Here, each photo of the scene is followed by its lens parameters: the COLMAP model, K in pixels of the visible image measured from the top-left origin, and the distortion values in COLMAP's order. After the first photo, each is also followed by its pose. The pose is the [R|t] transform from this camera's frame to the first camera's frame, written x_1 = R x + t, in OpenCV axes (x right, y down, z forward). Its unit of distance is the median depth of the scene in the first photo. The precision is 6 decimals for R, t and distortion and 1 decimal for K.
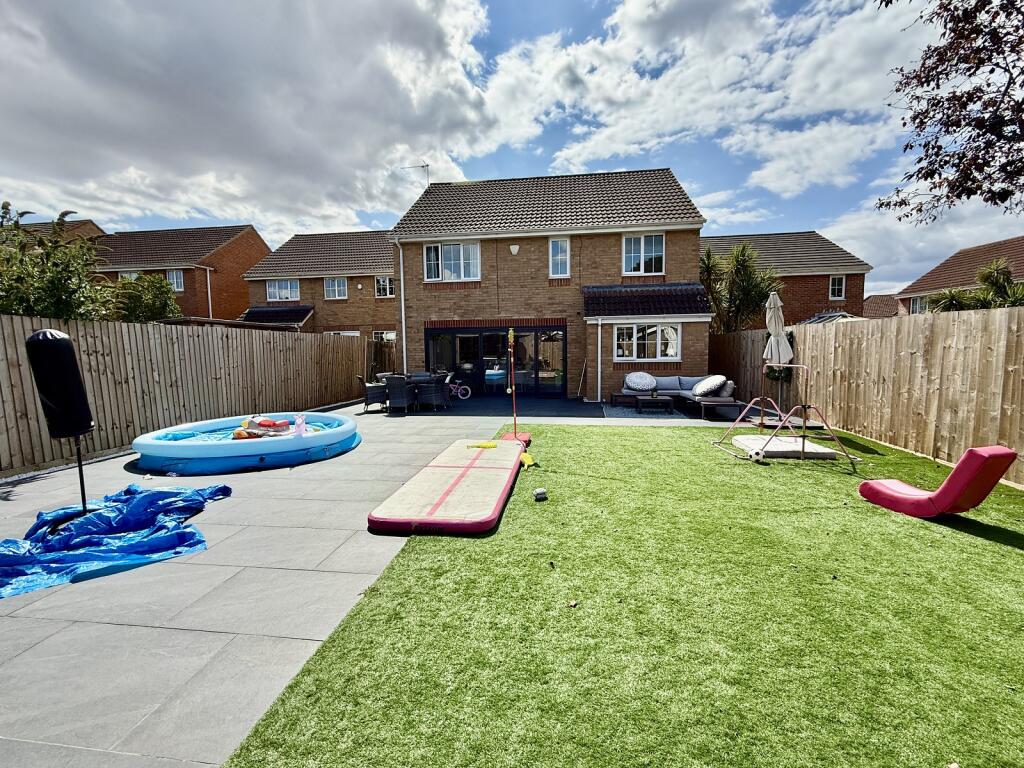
lens RADIAL K [[440.0, 0, 512.0], [0, 440.0, 384.0], [0, 0, 1]] dist [0.001360, -0.000221]
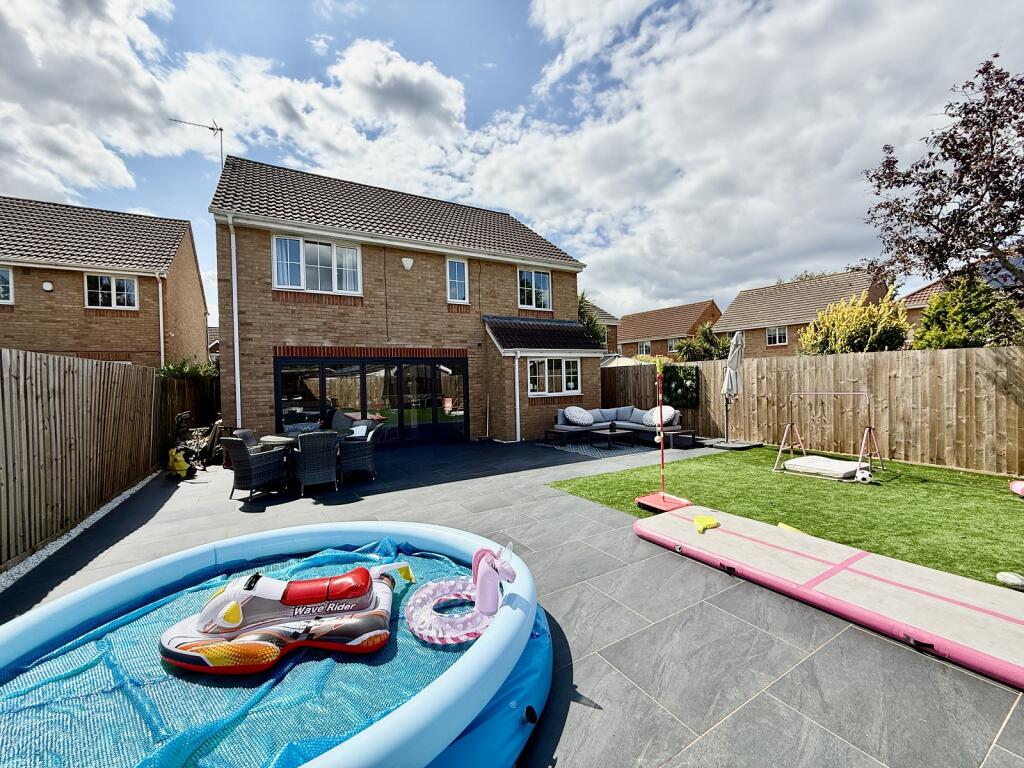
lens RADIAL K [[410.1, 0, 509.9], [0, 410.1, 382.2], [0, 0, 1]] dist [0.000851, 0.000252]
pose [[0.787092, -0.011619, 0.616727, -0.303426], [0.065038, 0.995813, -0.064244, -0.025289], [-0.613398, 0.090677, 0.784551, 0.298502]]
